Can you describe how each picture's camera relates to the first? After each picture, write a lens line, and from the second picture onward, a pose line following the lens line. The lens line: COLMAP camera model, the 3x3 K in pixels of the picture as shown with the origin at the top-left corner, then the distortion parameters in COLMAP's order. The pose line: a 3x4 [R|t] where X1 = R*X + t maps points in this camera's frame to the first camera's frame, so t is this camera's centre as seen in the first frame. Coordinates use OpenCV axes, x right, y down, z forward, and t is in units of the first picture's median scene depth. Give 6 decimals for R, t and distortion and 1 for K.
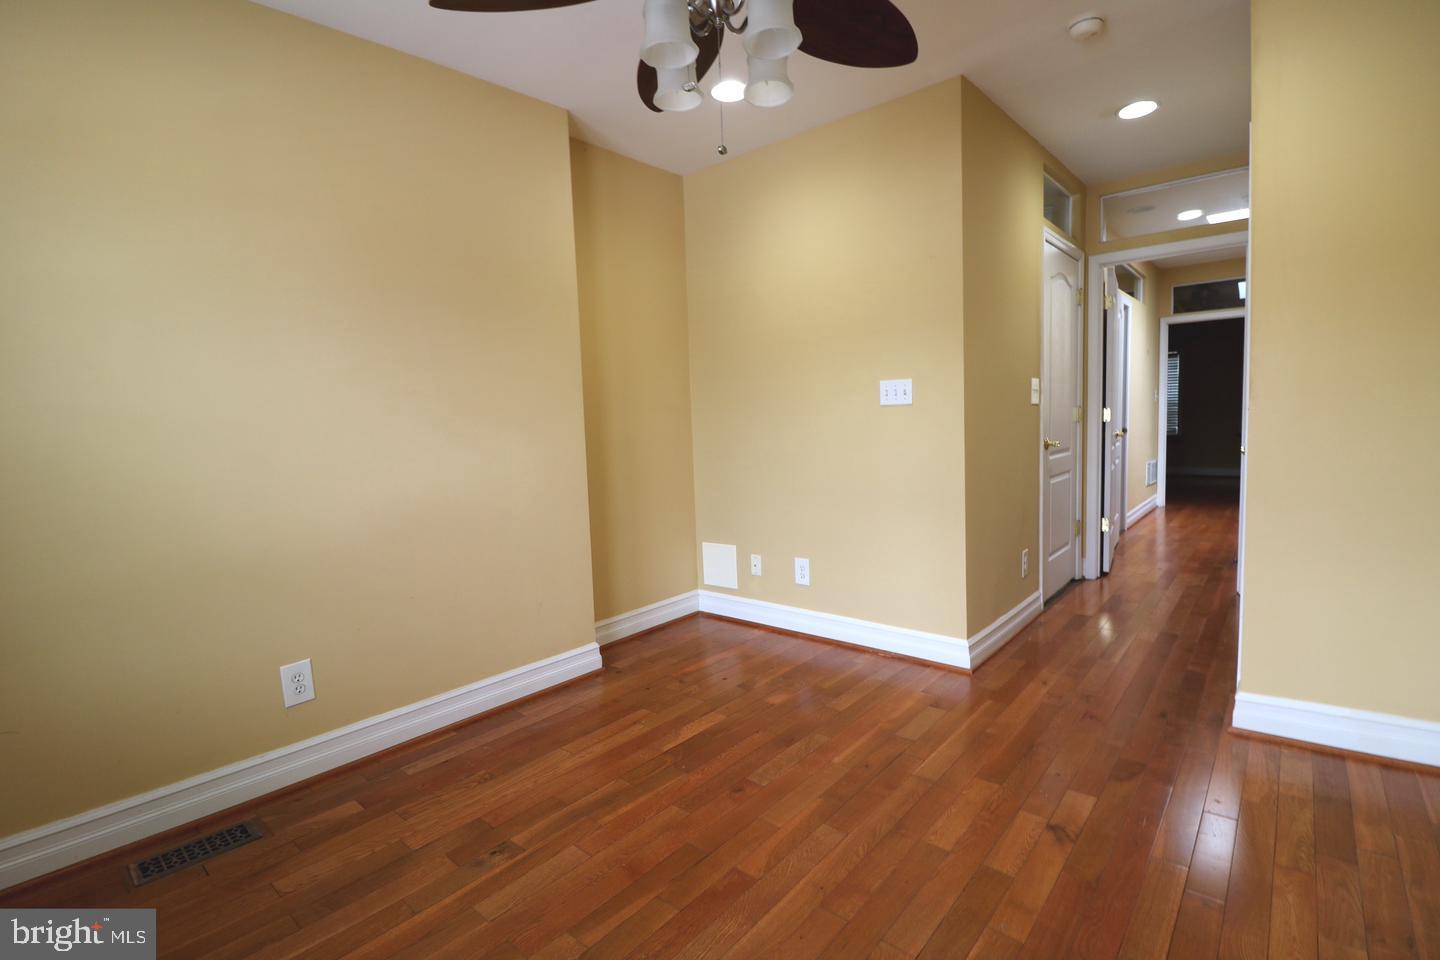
lens RADIAL K [[662.3, 0, 727.9], [0, 662.3, 479.9], [0, 0, 1]] dist [-0.018921, -0.002472]
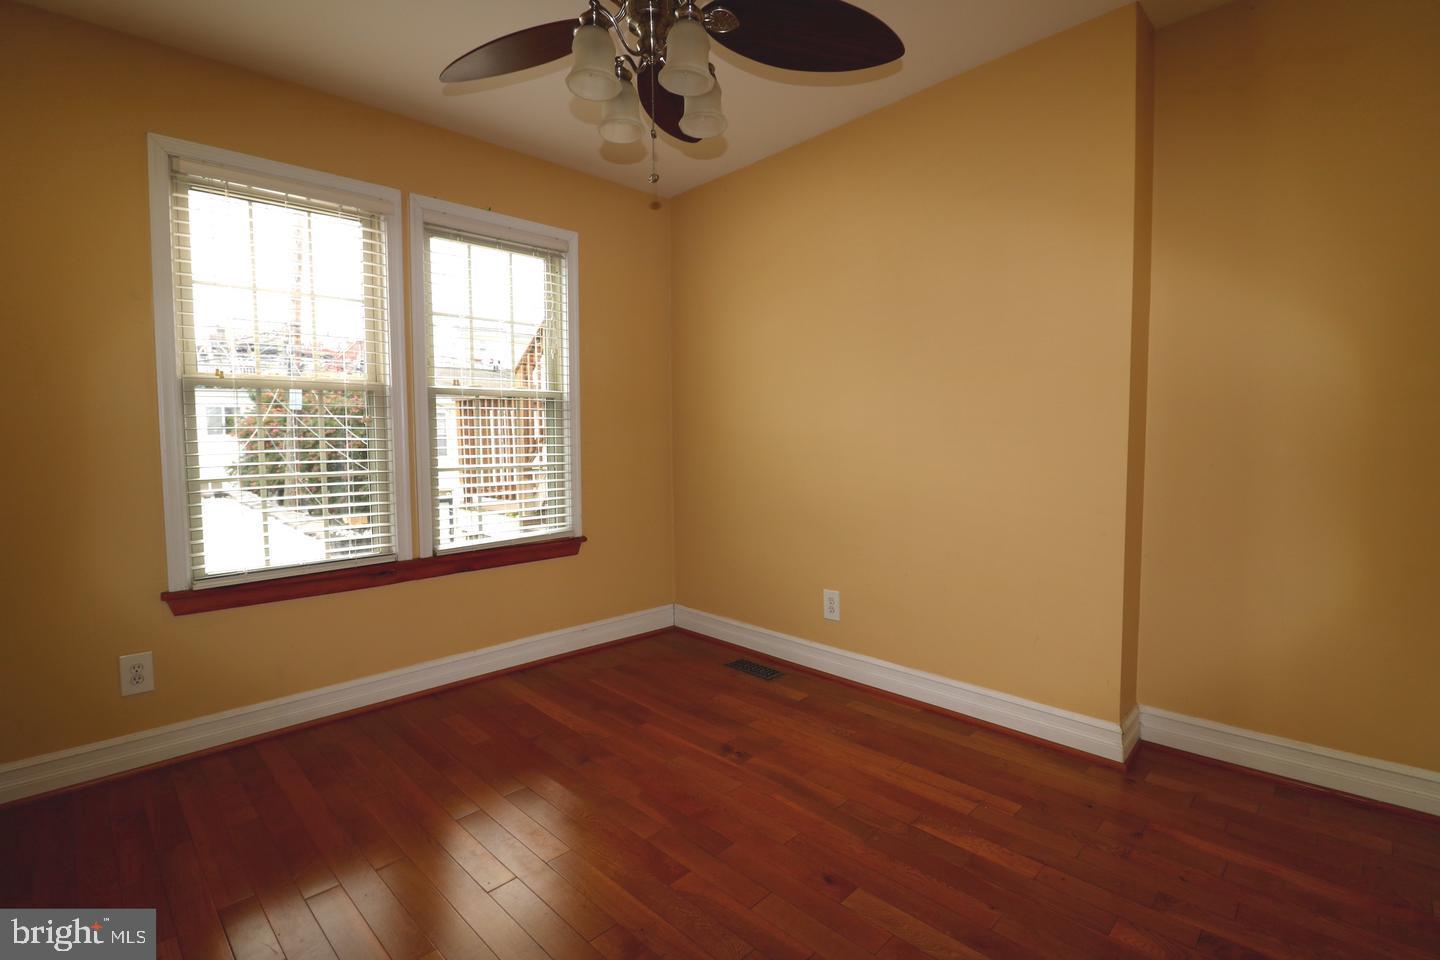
lens RADIAL K [[662.3, 0, 728.0], [0, 662.3, 480.6], [0, 0, 1]] dist [-0.018921, -0.002472]
pose [[-0.061063, 0.111428, -0.991895, 0.744945], [-0.085828, 0.989482, 0.116441, -0.103213], [0.994437, 0.092243, -0.050857, 0.828245]]
